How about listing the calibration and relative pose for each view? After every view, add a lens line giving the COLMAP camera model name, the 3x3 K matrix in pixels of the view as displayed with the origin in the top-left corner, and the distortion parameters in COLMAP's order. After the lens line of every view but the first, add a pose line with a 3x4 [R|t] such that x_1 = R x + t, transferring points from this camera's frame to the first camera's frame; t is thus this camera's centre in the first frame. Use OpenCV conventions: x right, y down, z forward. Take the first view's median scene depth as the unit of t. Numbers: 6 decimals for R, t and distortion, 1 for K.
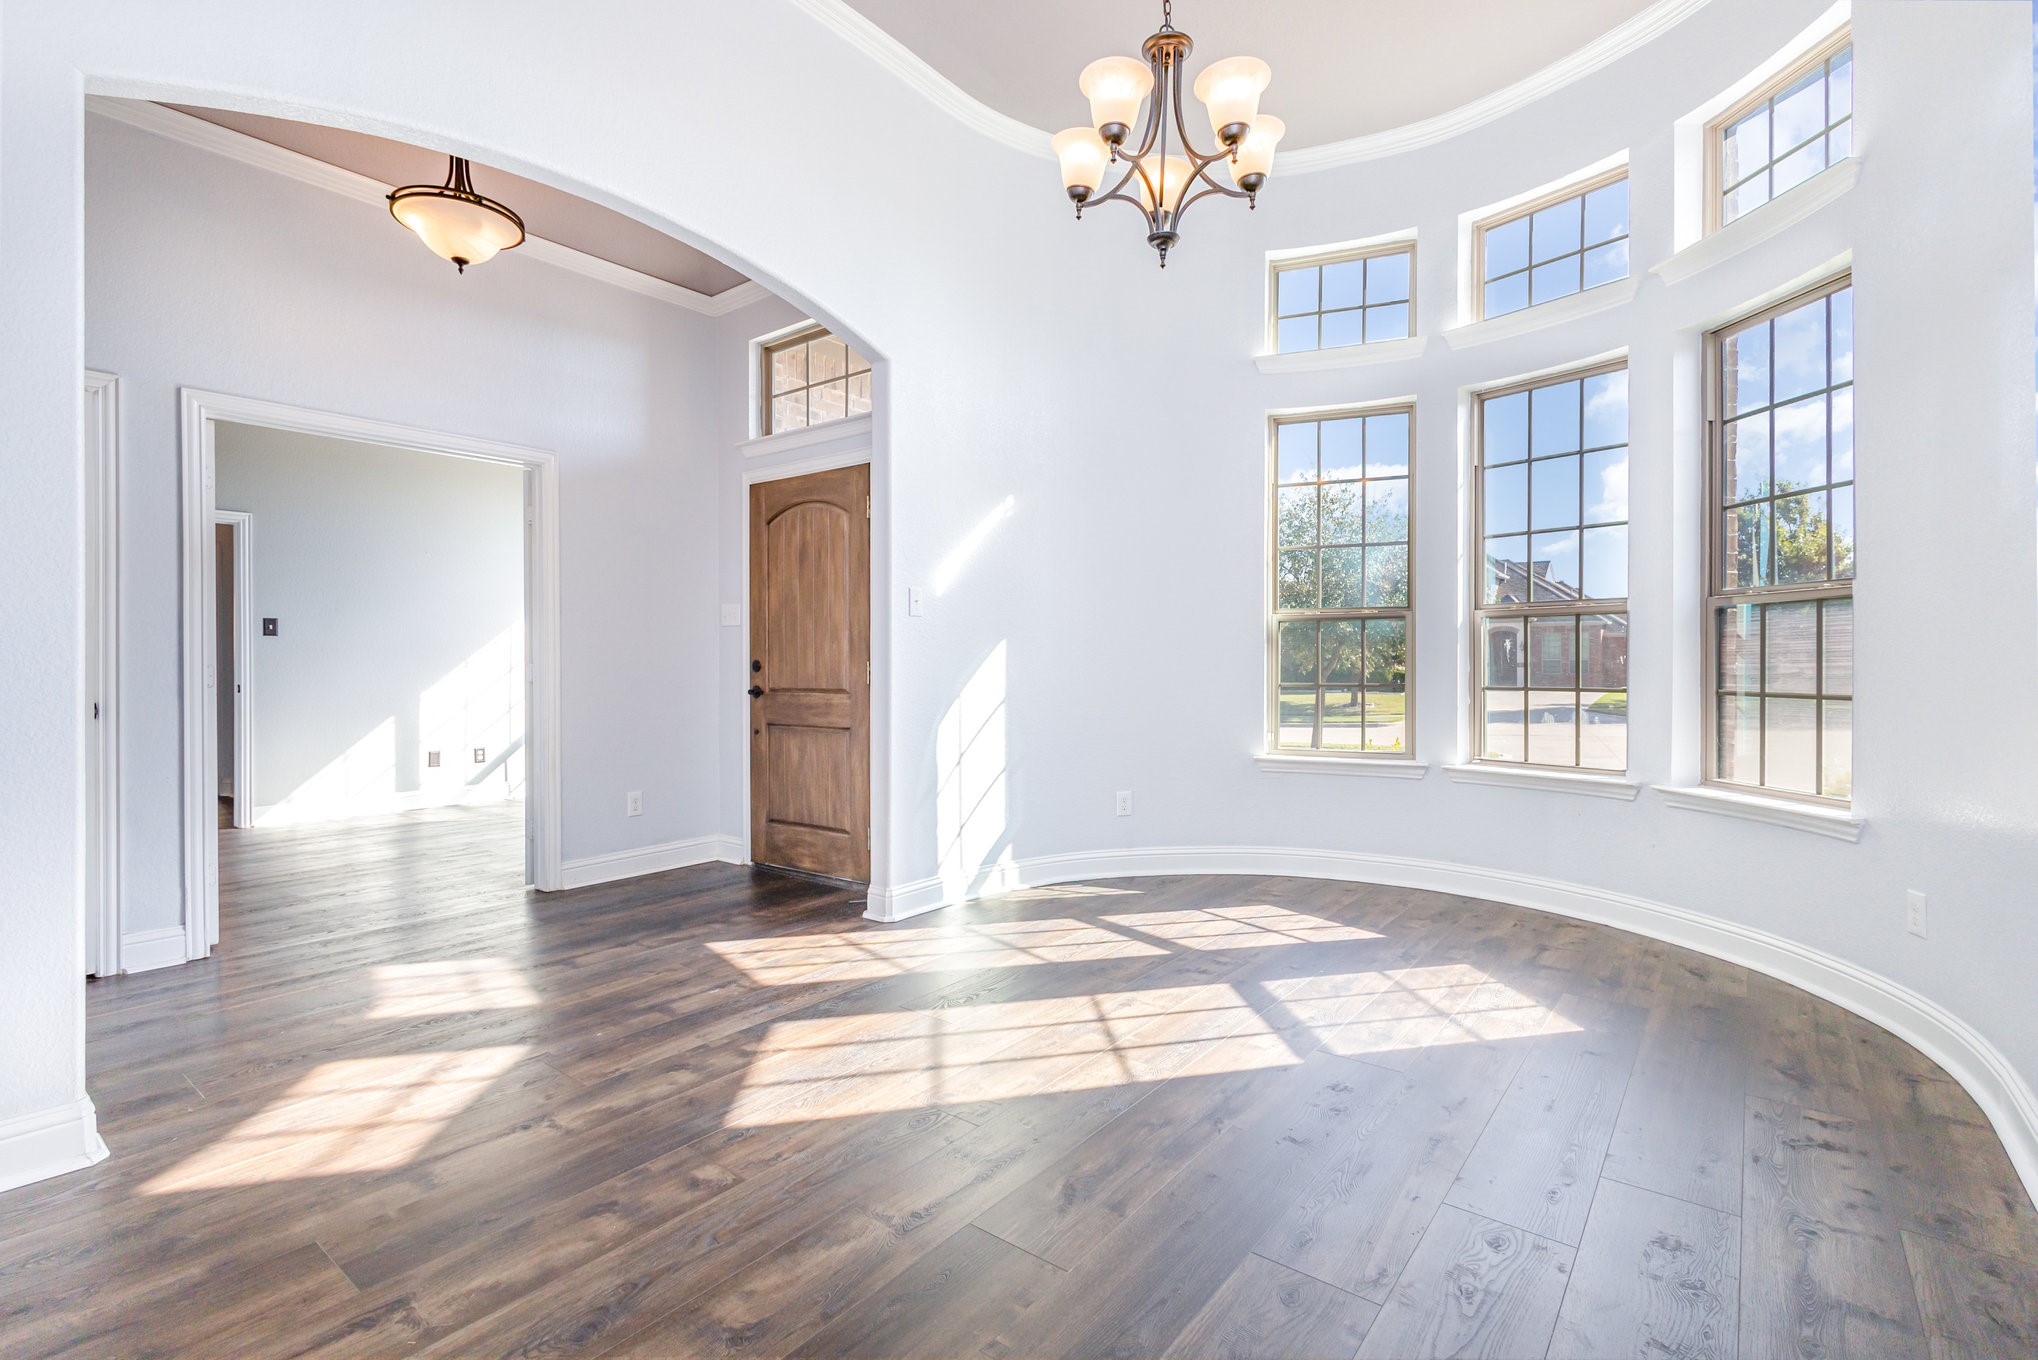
lens RADIAL K [[940.9, 0, 1019.3], [0, 940.9, 668.6], [0, 0, 1]] dist [0.012068, -0.004027]
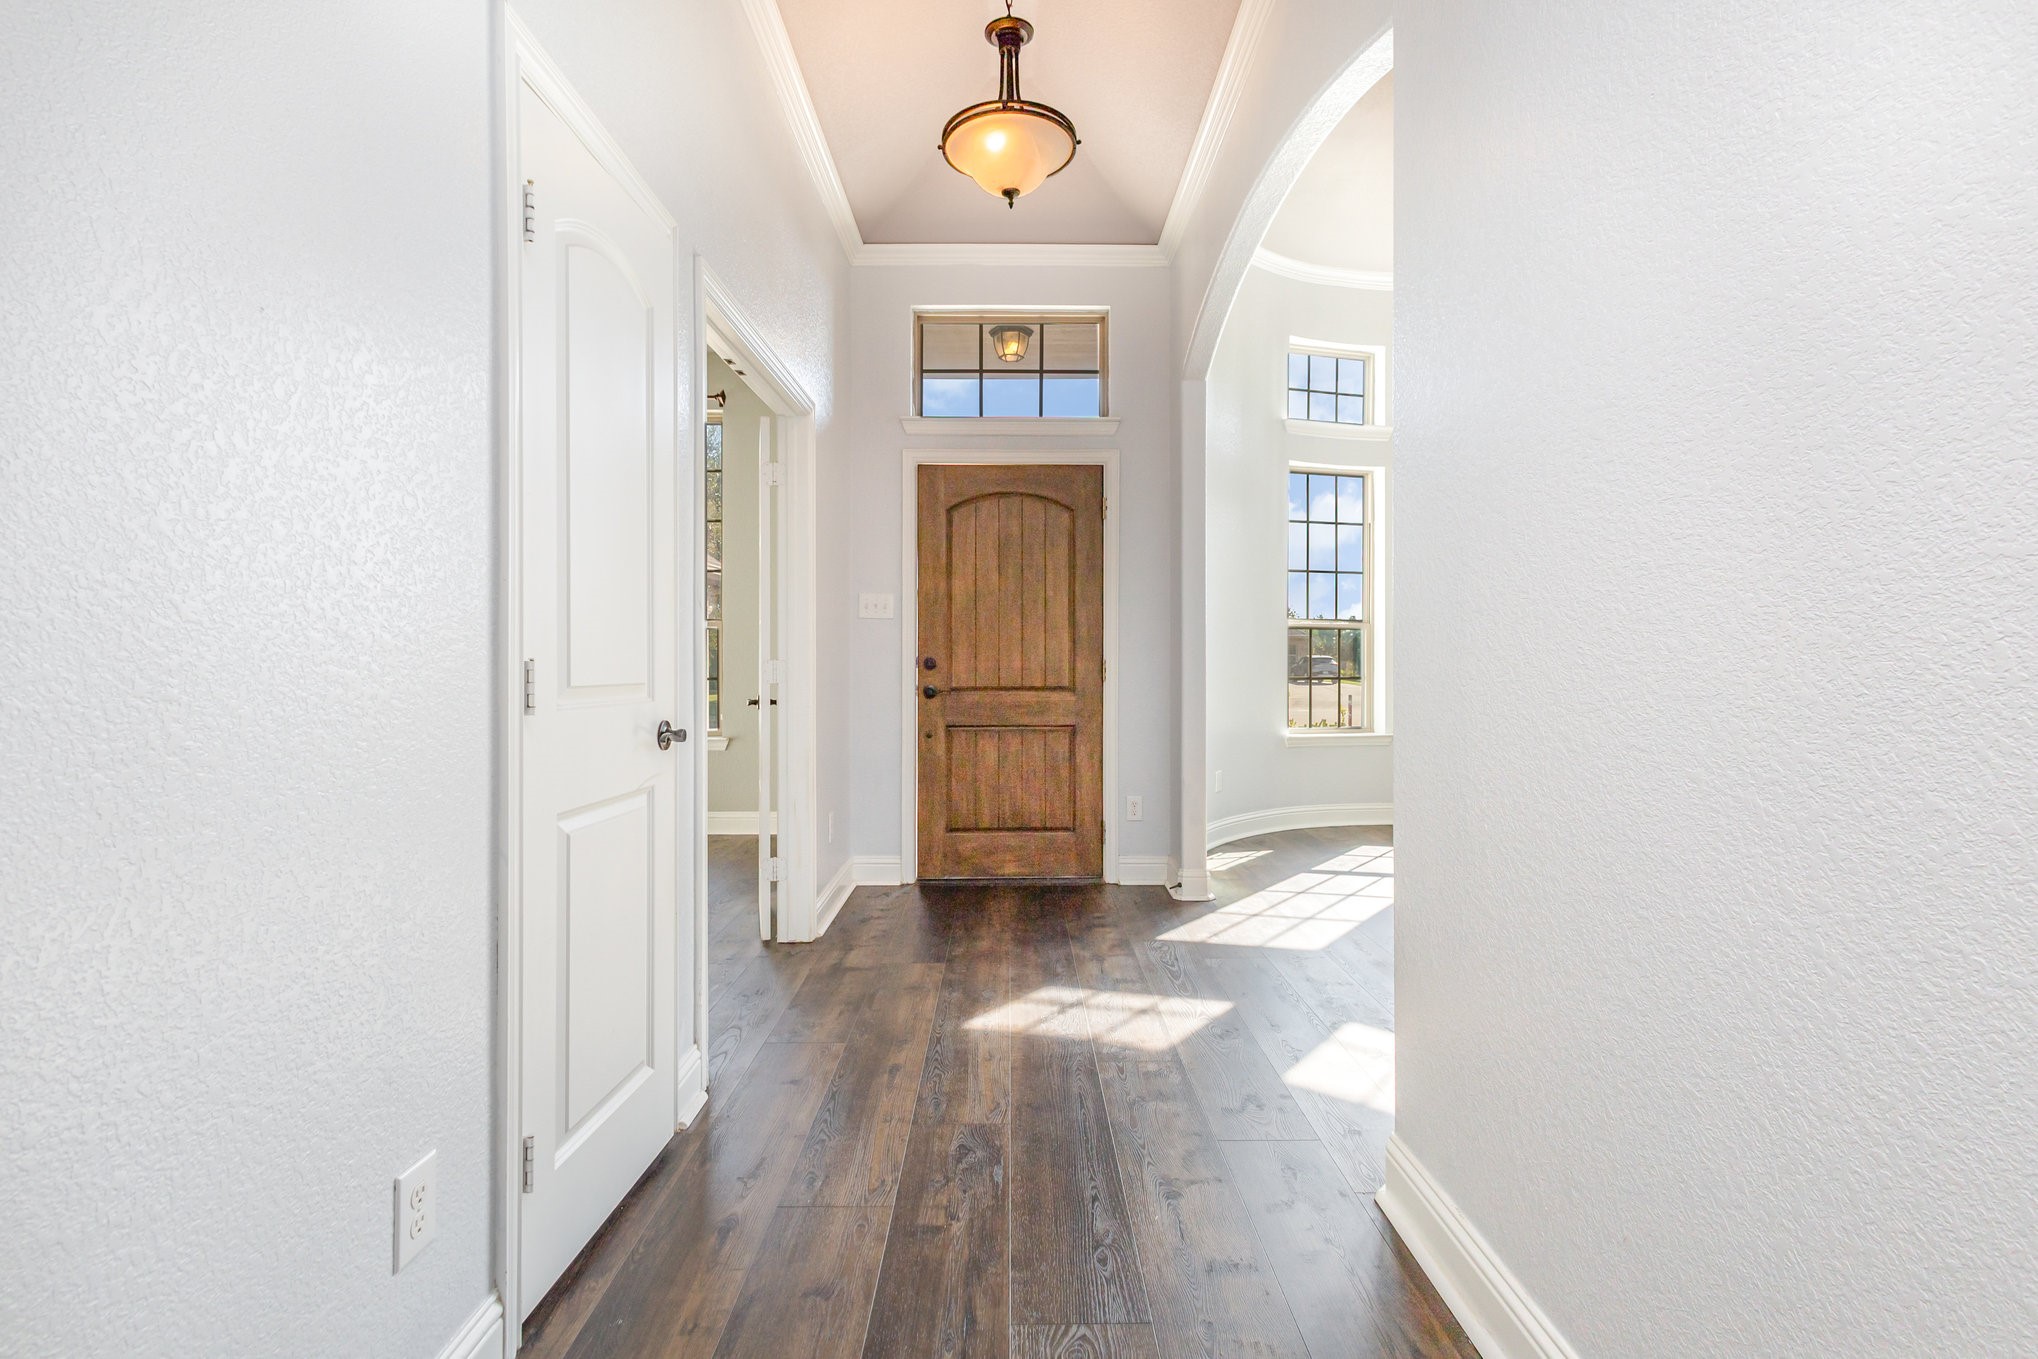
lens RADIAL K [[940.9, 0, 1031.8], [0, 940.9, 678.0], [0, 0, 1]] dist [0.012068, -0.004027]
pose [[0.797603, 0.002975, 0.603176, -0.786732], [-0.001131, 0.999993, -0.003437, 0.014854], [-0.603182, 0.002059, 0.797601, 0.216886]]
